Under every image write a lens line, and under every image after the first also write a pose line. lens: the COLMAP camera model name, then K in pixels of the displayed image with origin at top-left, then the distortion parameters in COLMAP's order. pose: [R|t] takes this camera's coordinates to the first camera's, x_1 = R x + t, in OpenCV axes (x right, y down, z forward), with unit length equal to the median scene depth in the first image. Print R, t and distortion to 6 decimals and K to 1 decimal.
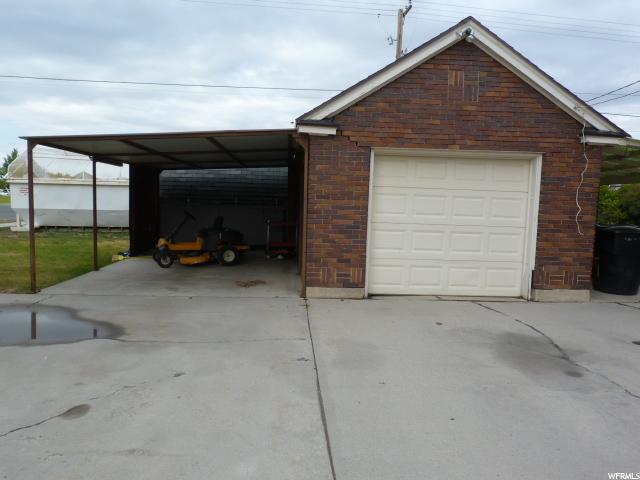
lens RADIAL K [[478.5, 0, 319.2], [0, 478.5, 242.2], [0, 0, 1]] dist [-0.031186, 0.003719]
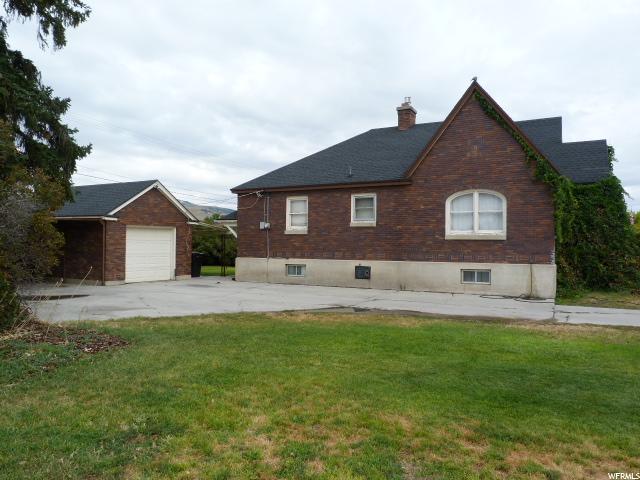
lens RADIAL K [[478.5, 0, 320.1], [0, 478.5, 240.8], [0, 0, 1]] dist [-0.031186, 0.003719]
pose [[0.526062, -0.018619, 0.850242, -1.505002], [0.082898, 0.996122, -0.029477, 0.048613], [-0.846396, 0.085990, 0.525566, -1.216113]]
